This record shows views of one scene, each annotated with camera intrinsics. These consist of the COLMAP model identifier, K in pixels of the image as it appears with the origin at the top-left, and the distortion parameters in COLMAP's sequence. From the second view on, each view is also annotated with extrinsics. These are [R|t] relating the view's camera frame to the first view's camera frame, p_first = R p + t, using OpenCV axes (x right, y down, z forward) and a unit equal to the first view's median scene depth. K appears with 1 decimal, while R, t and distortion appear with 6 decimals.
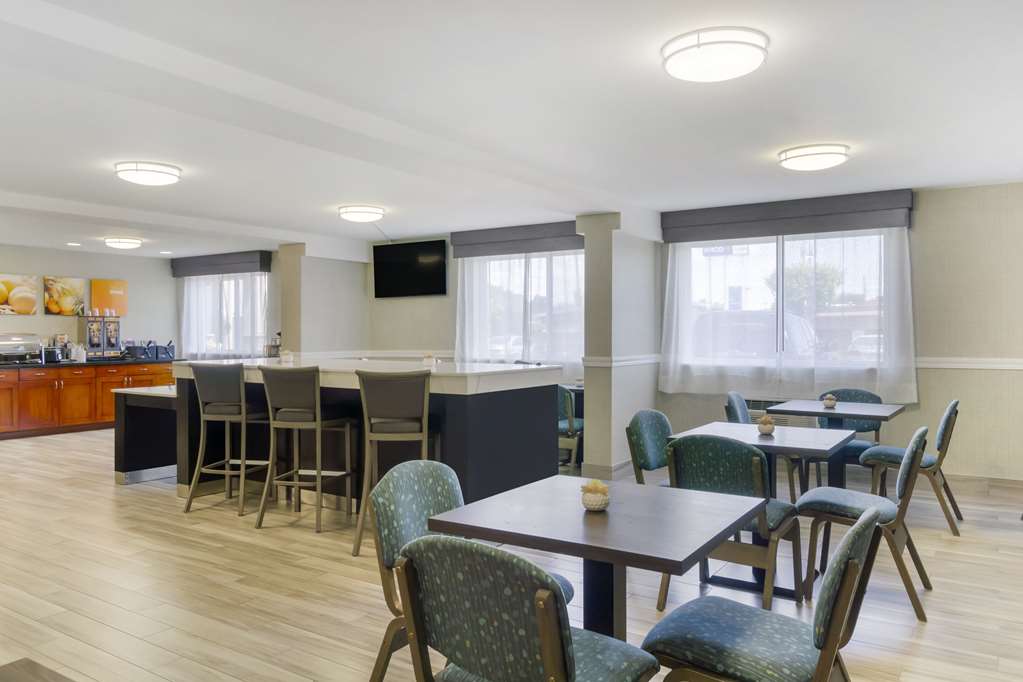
lens RADIAL K [[723.0, 0, 511.5], [0, 723.0, 341.0], [0, 0, 1]] dist [-0.001871, 0.000937]
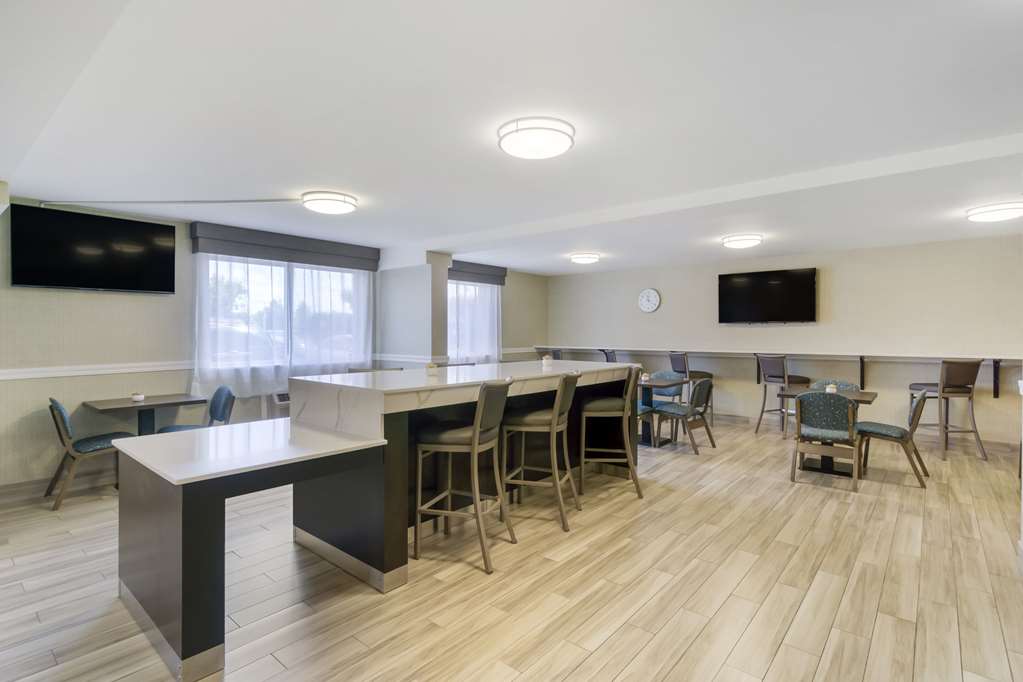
lens RADIAL K [[499.7, 0, 511.5], [0, 499.7, 341.0], [0, 0, 1]] dist [0.000648, -0.000029]
pose [[0.134802, -0.008422, 0.990837, -1.099995], [0.018786, 0.999806, 0.005942, -0.014542], [-0.990694, 0.017813, 0.134934, 1.019253]]
